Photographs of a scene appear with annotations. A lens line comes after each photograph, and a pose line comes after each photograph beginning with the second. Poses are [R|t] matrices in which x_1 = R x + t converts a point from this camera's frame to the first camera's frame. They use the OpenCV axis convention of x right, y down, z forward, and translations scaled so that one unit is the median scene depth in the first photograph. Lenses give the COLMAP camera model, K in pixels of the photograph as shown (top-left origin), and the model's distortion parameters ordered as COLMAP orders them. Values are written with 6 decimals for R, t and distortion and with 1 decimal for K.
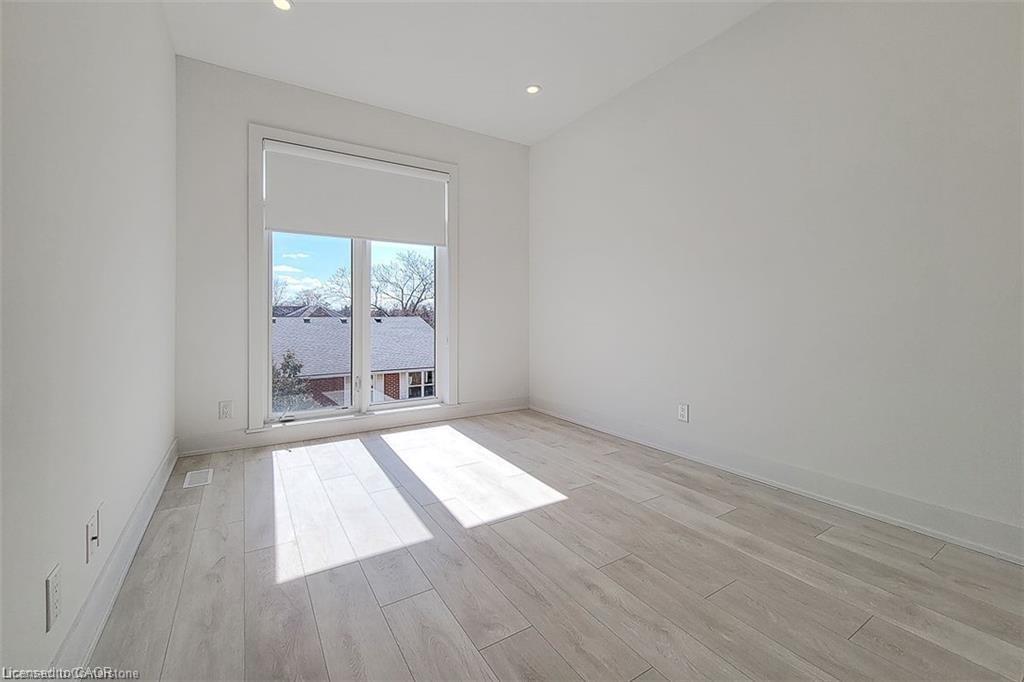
lens RADIAL K [[425.6, 0, 506.8], [0, 425.6, 309.6], [0, 0, 1]] dist [-0.001421, -0.000216]
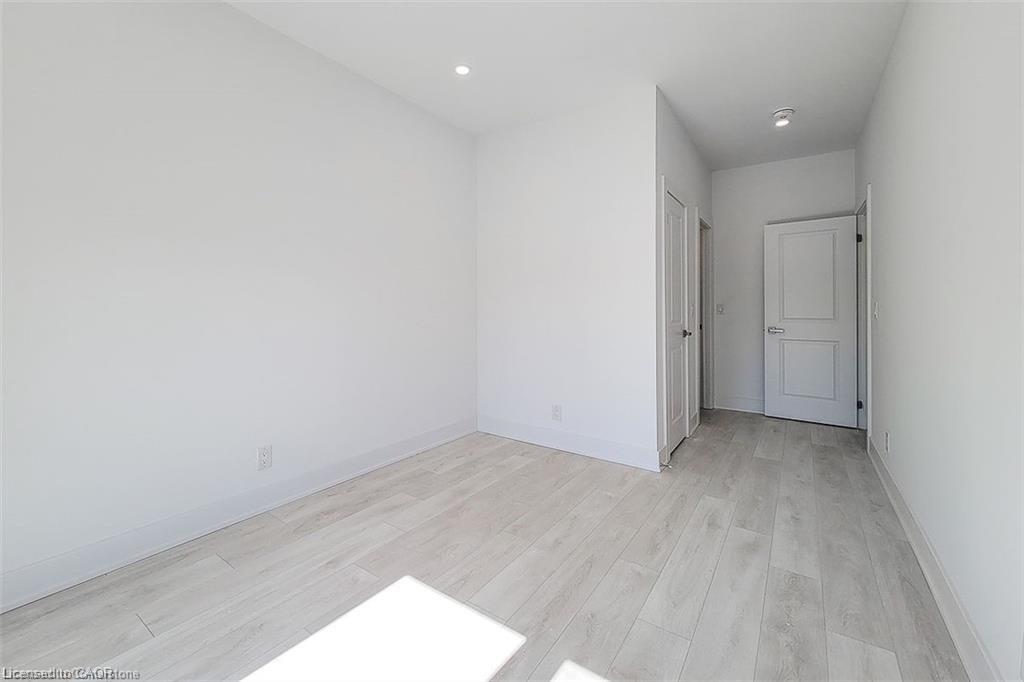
lens RADIAL K [[425.6, 0, 506.8], [0, 425.6, 309.6], [0, 0, 1]] dist [-0.001421, -0.000216]
pose [[-0.396598, -0.008597, 0.917952, -0.652865], [-0.016250, 0.999865, 0.002344, -0.066539], [-0.917849, -0.013987, -0.396684, 1.123477]]
